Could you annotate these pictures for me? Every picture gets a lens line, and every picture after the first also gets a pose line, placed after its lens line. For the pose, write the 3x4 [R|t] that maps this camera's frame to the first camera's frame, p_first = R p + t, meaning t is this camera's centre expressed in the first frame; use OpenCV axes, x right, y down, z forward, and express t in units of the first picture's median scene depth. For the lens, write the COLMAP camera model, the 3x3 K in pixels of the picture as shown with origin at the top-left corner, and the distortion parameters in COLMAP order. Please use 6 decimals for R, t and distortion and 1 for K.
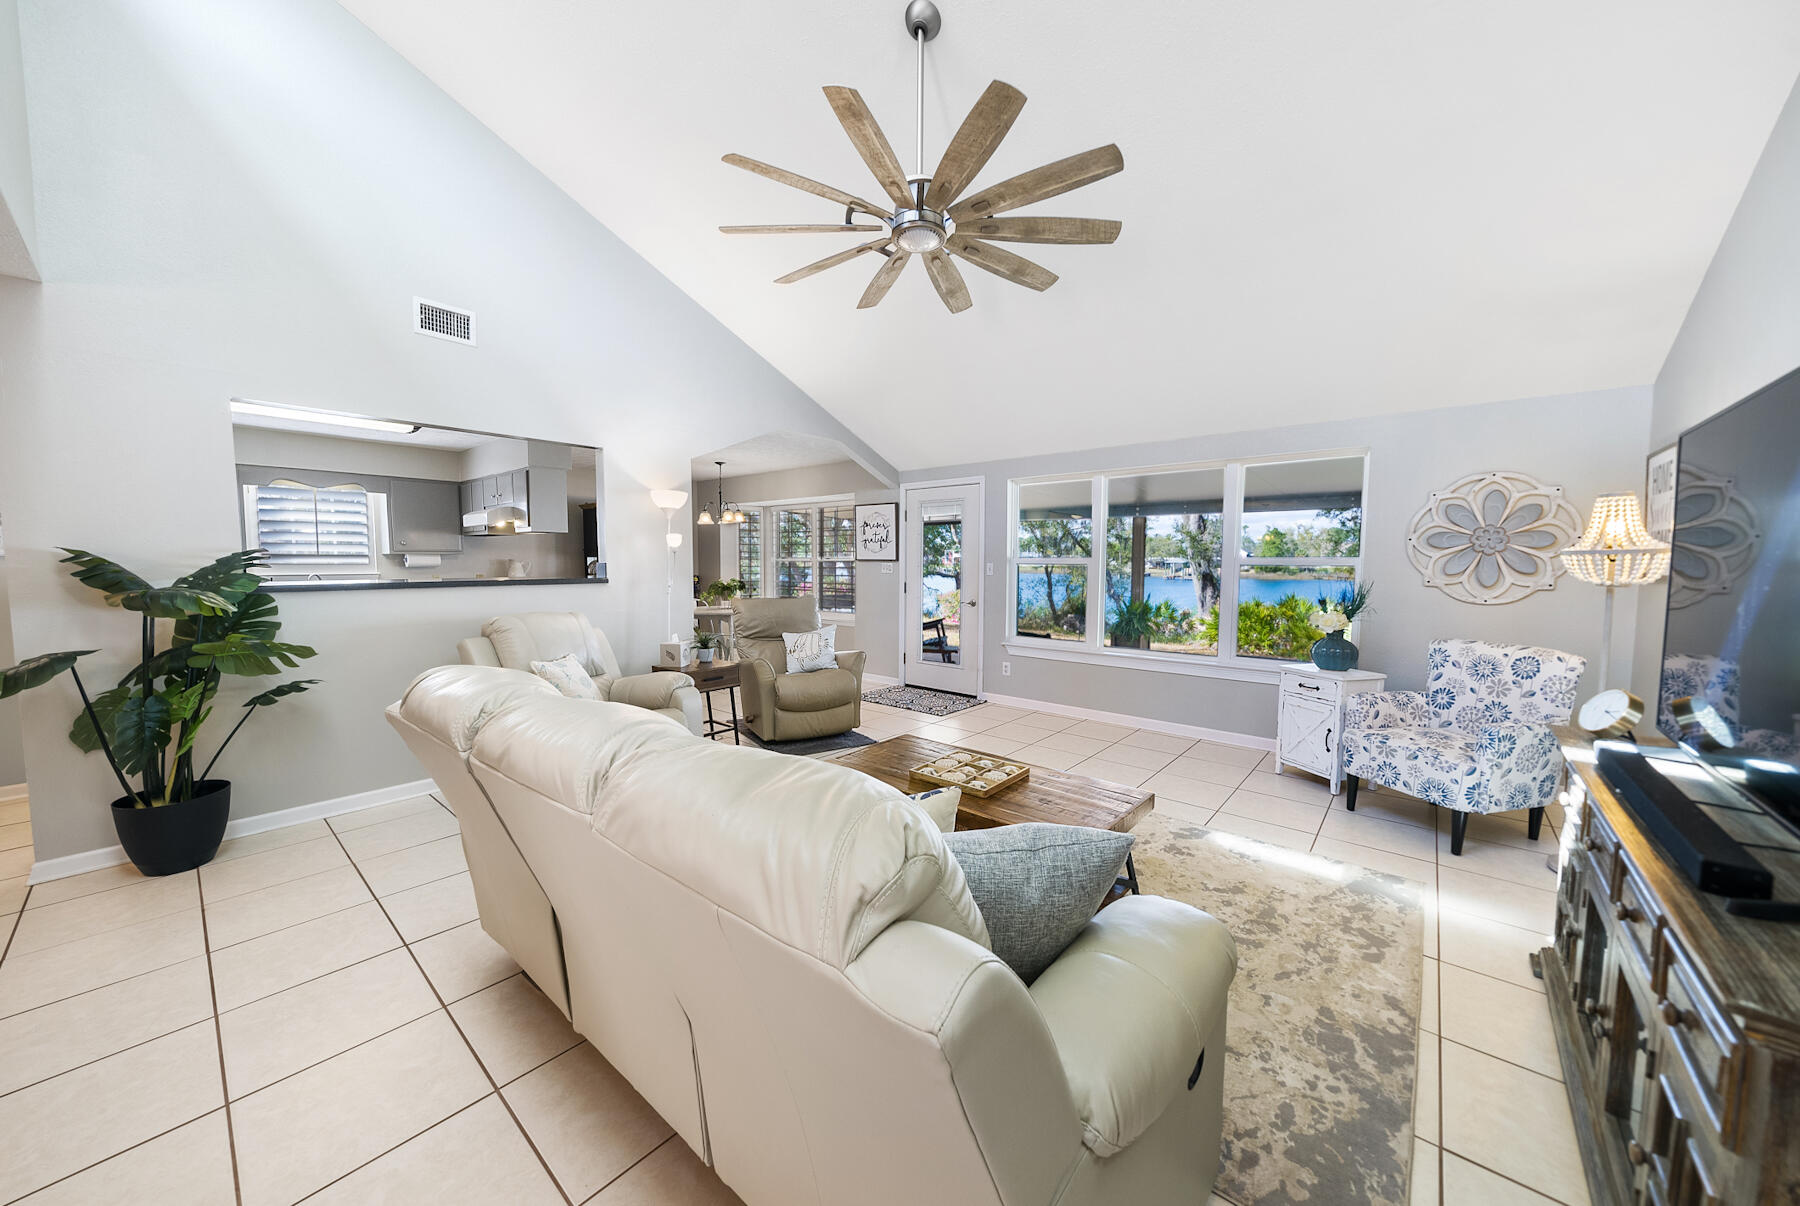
lens RADIAL K [[631.7, 0, 908.3], [0, 631.7, 609.4], [0, 0, 1]] dist [-0.000685, 0.000034]
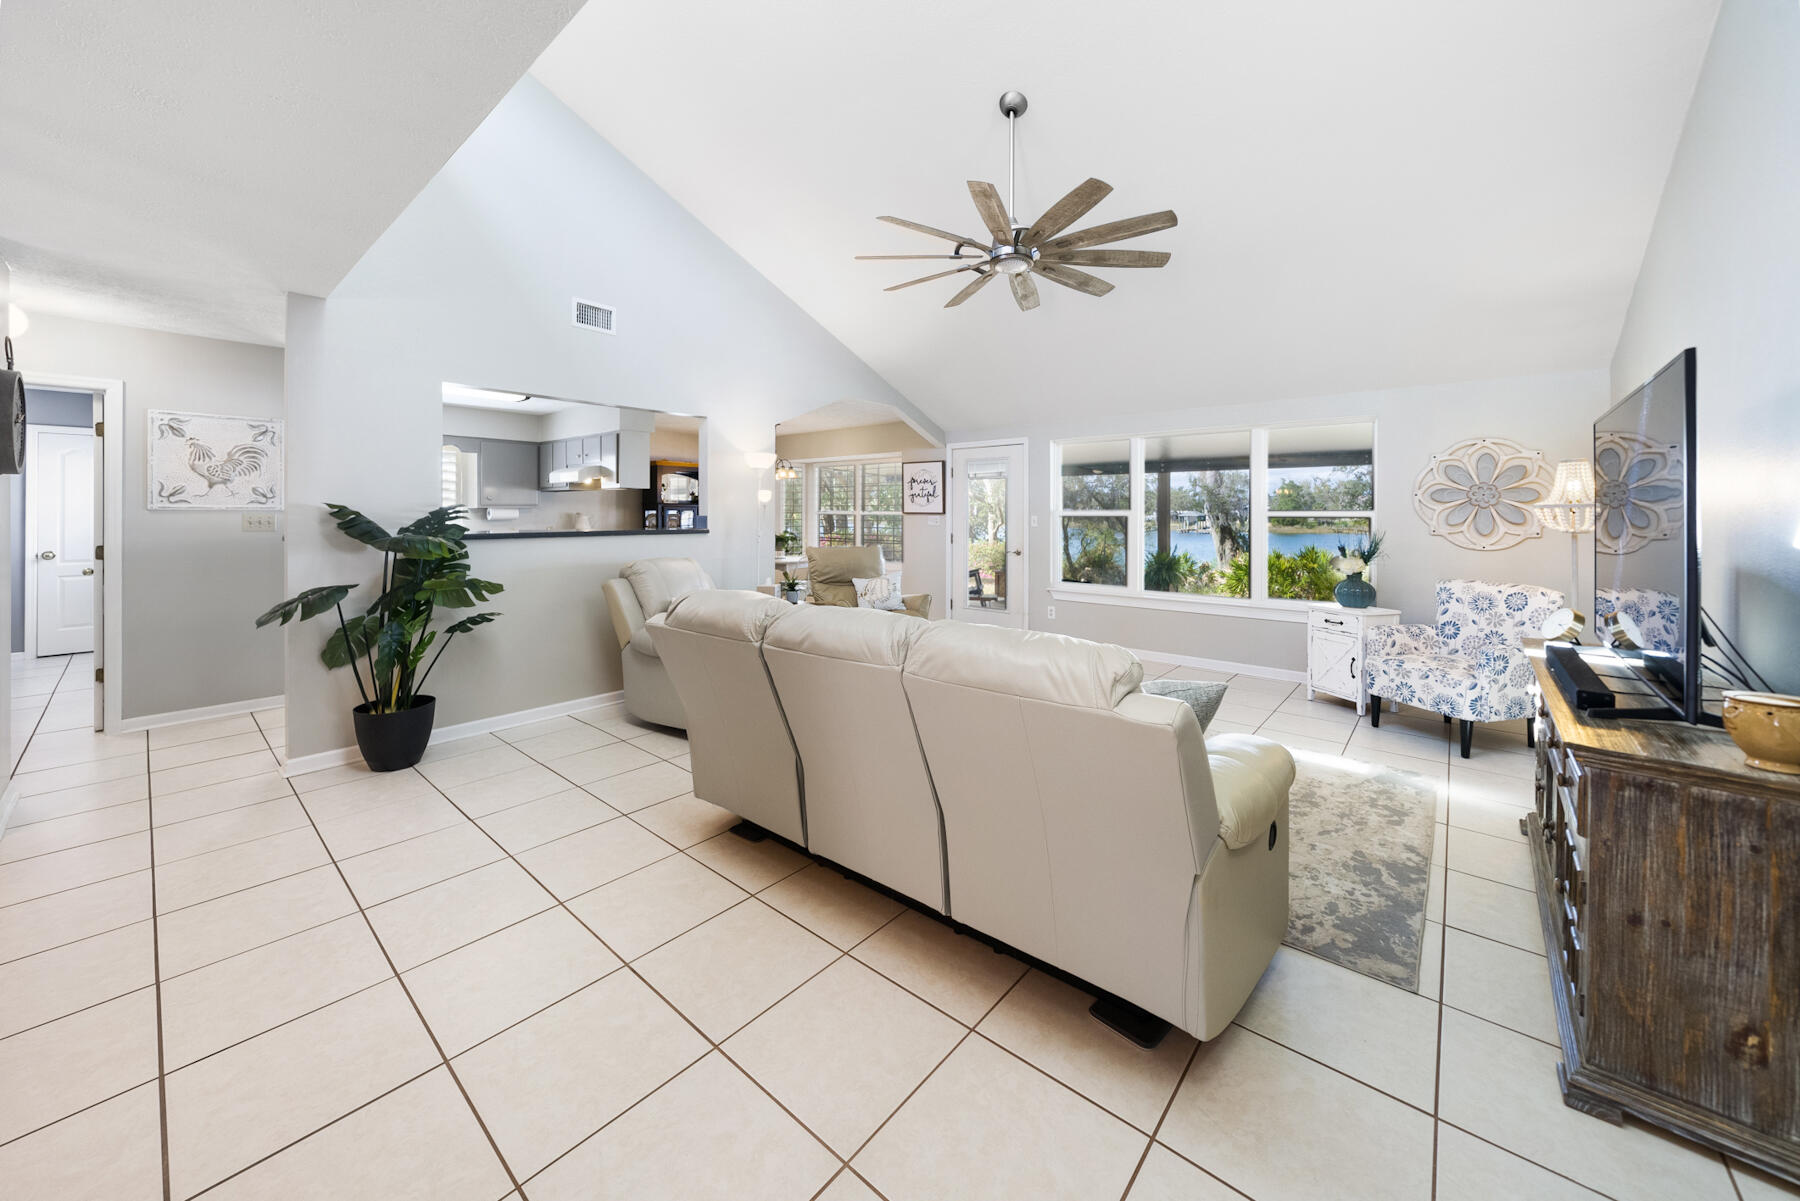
lens RADIAL K [[653.4, 0, 896.9], [0, 653.4, 516.7], [0, 0, 1]] dist [0.000830, 0.000028]
pose [[0.999837, -0.000701, -0.018023, -0.165153], [-0.000615, 0.997336, -0.072938, 0.020942], [0.018026, 0.072938, 0.997174, -0.255182]]
